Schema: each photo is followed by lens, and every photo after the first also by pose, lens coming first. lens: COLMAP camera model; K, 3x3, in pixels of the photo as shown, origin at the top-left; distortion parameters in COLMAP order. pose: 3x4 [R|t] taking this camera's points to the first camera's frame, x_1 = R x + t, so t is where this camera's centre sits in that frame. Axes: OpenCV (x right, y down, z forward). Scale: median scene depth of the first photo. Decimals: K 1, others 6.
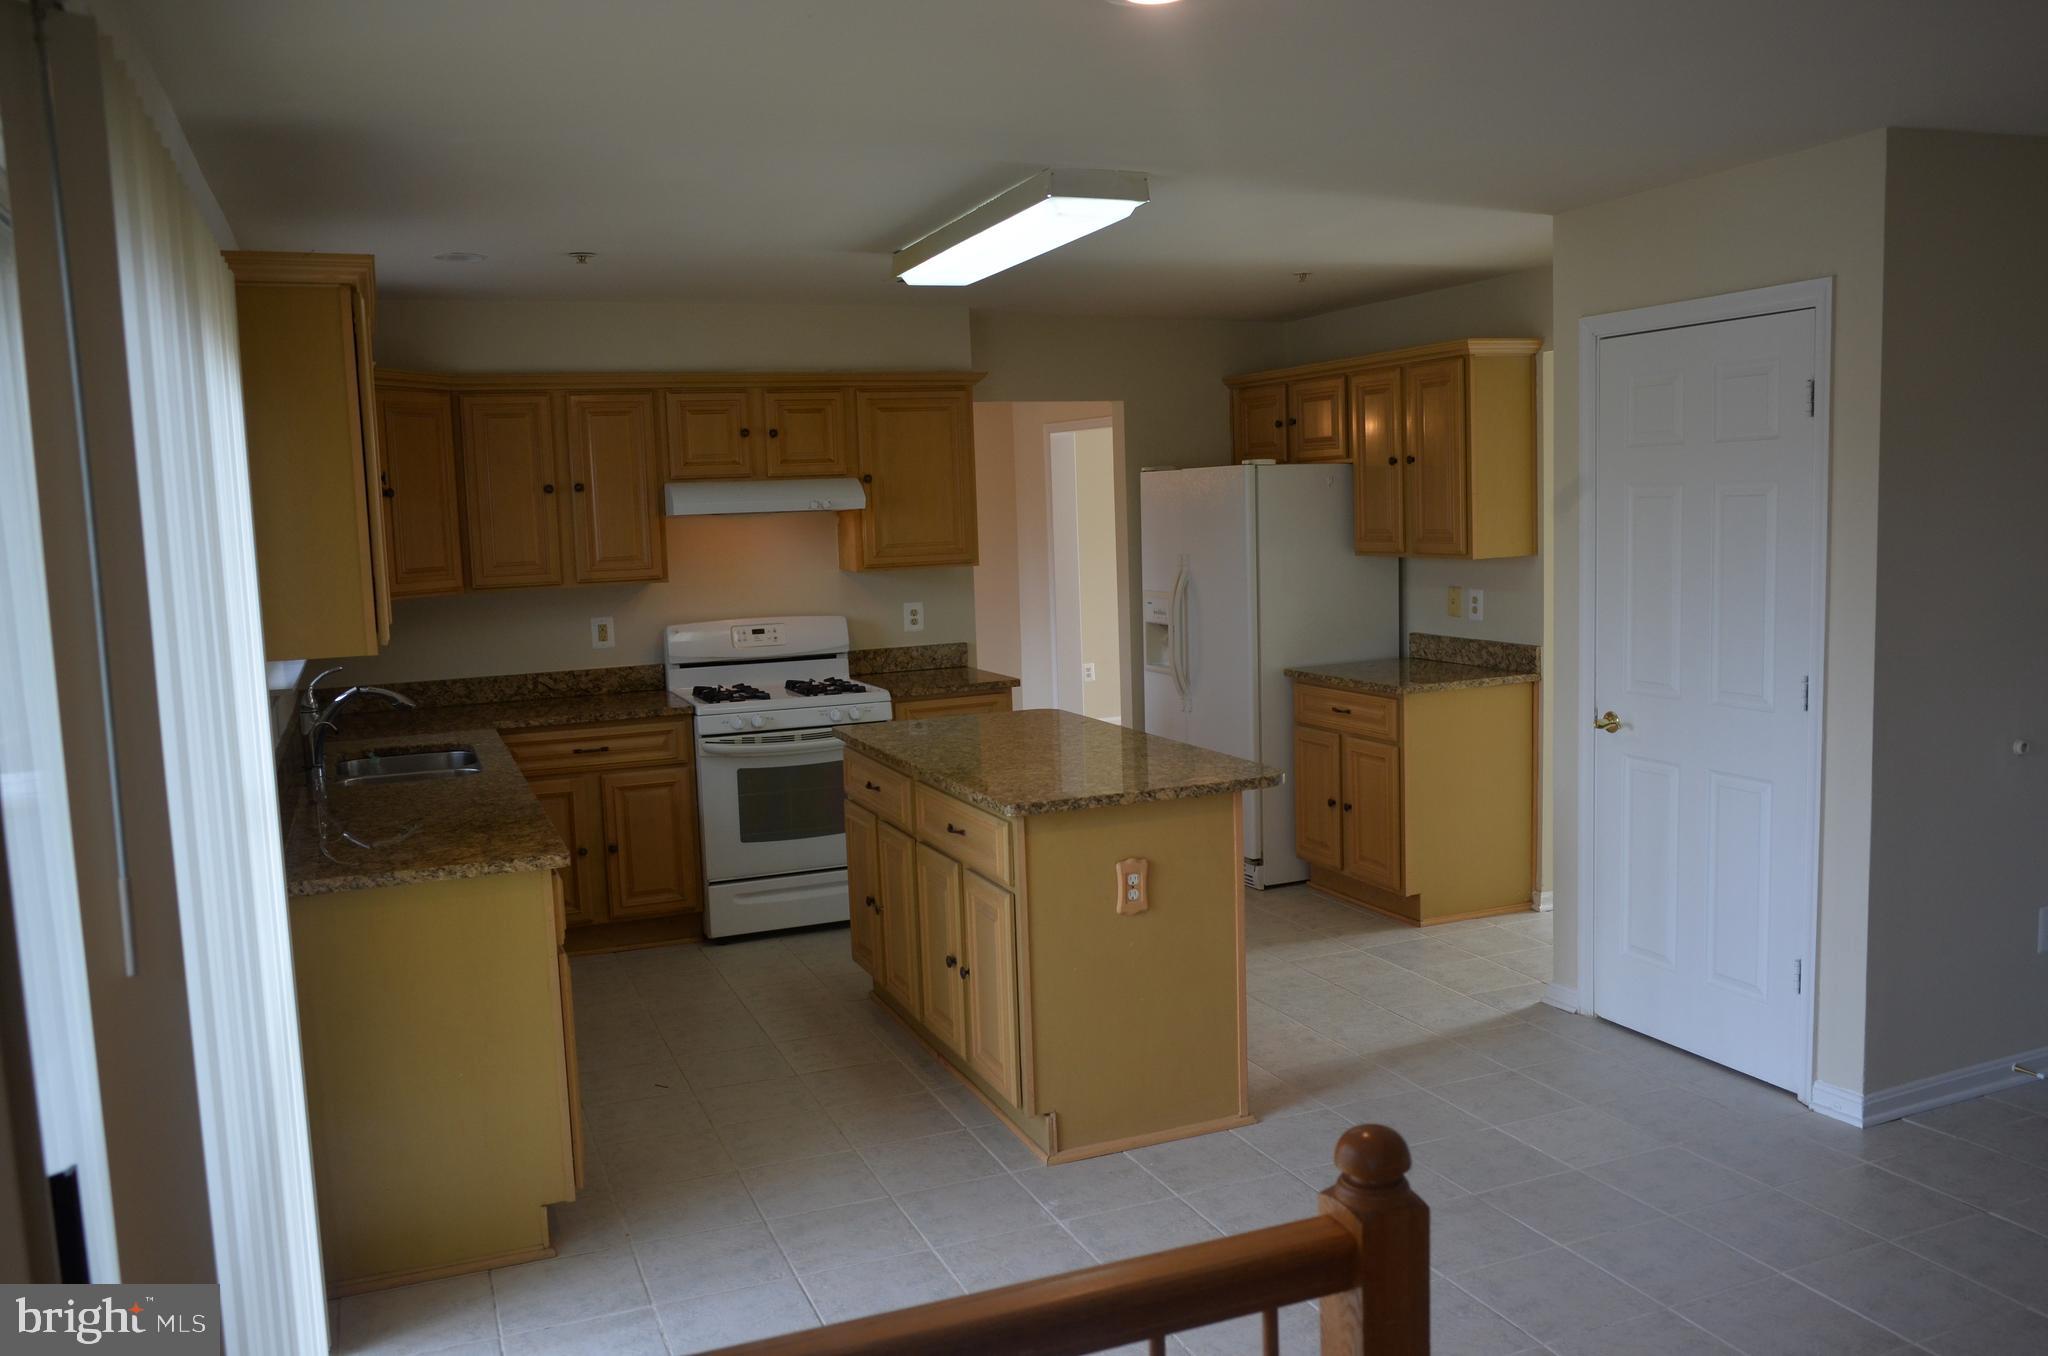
lens RADIAL K [[1597.6, 0, 1018.0], [0, 1597.6, 686.5], [0, 0, 1]] dist [-0.063092, 0.050728]
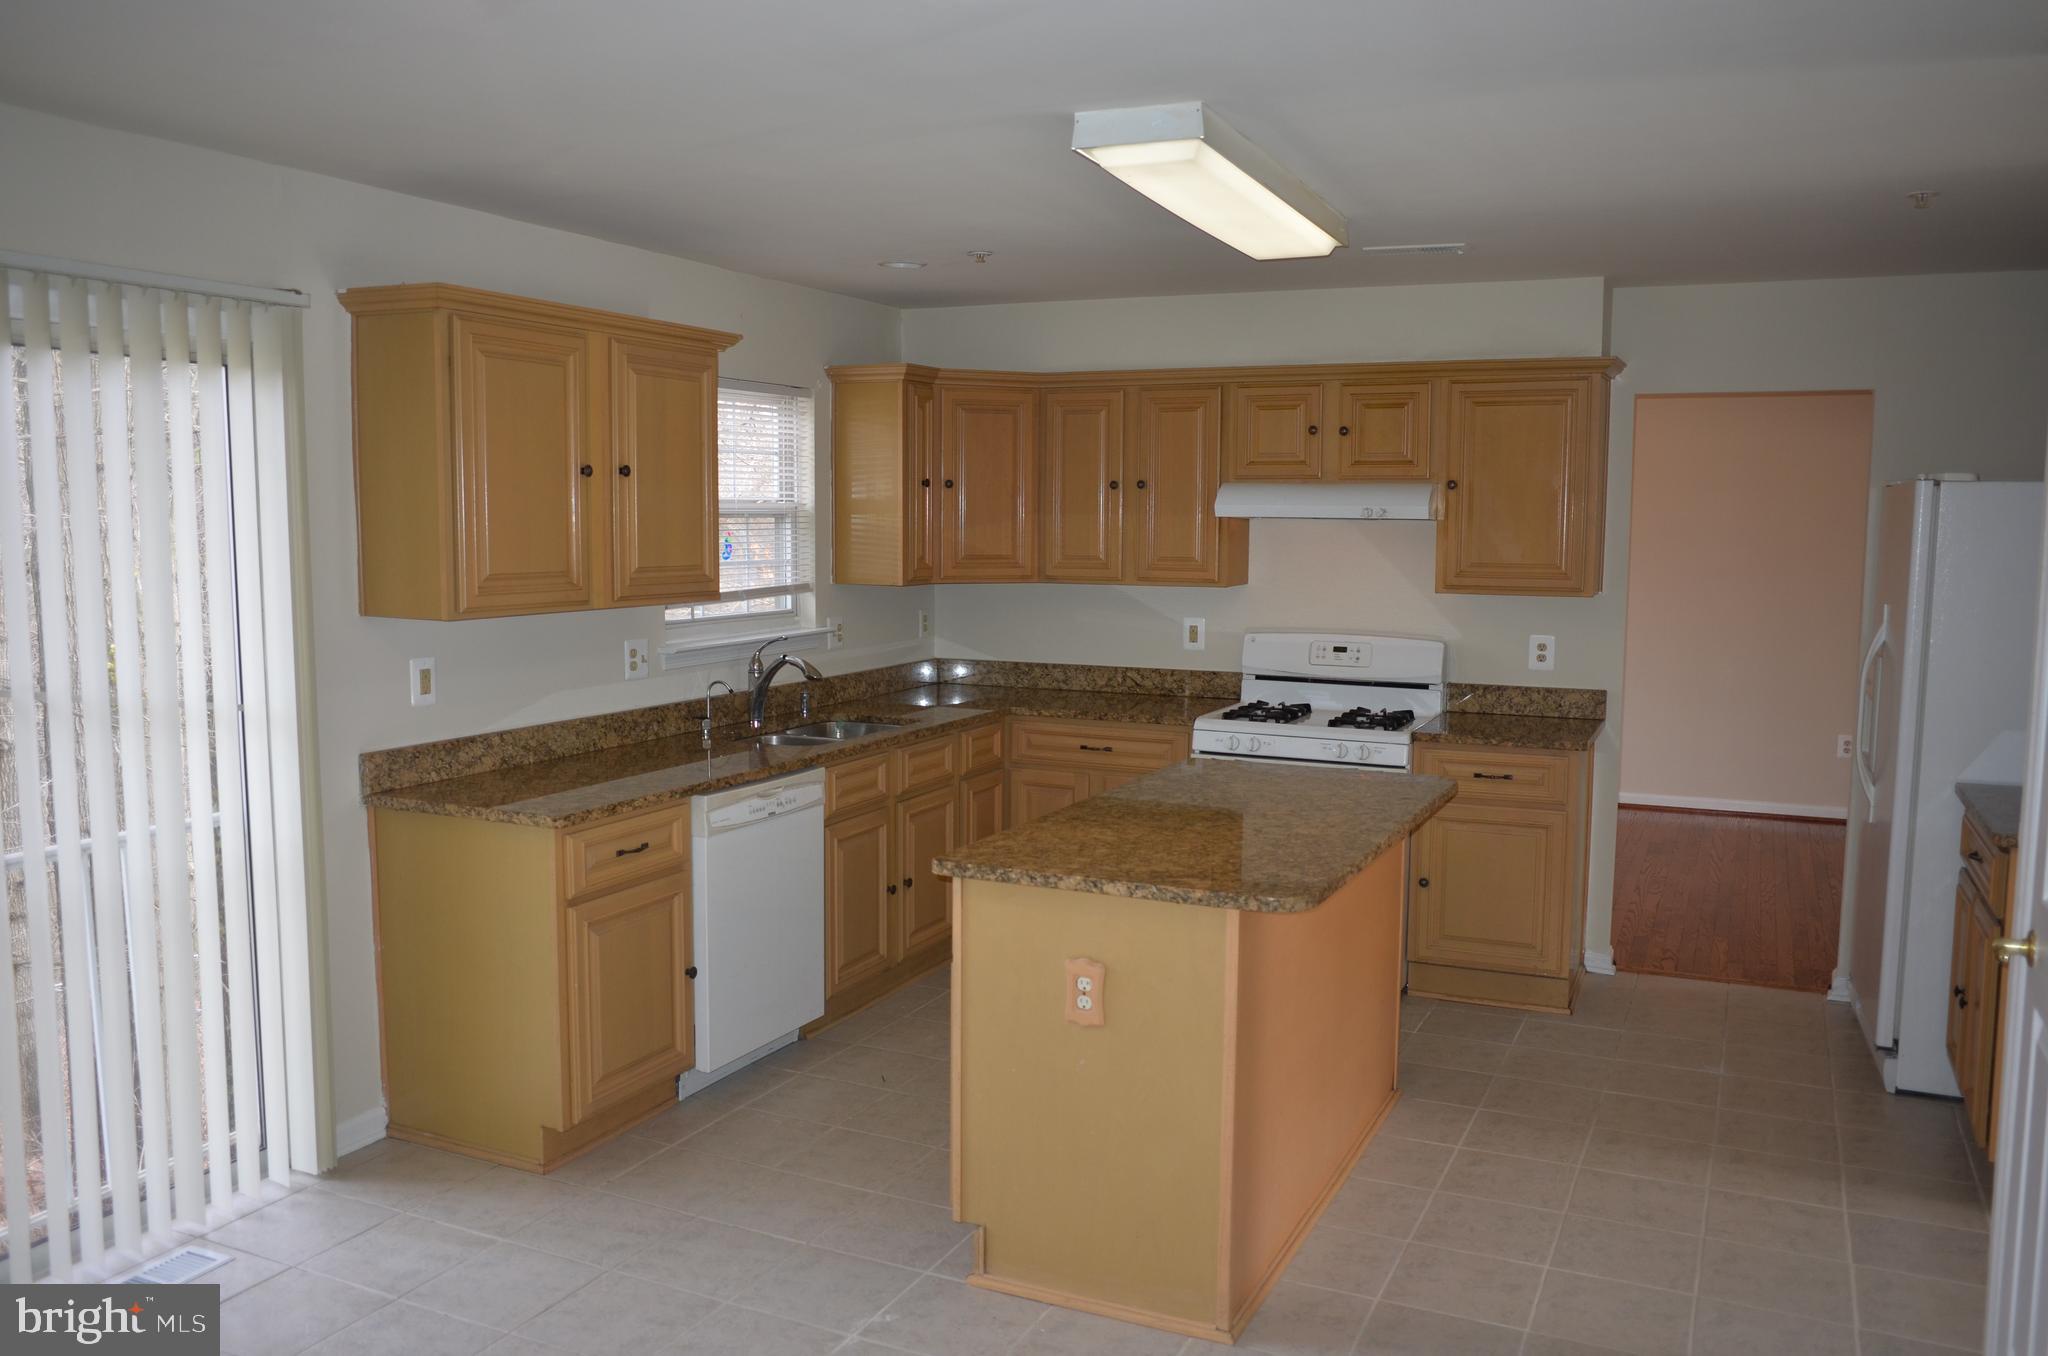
lens RADIAL K [[1597.6, 0, 1020.7], [0, 1597.6, 676.3], [0, 0, 1]] dist [-0.063092, 0.050728]
pose [[0.677082, 0.113465, -0.727107, 0.389296], [-0.114690, 0.992239, 0.048039, -0.043570], [0.726915, 0.050865, 0.684841, 0.257696]]
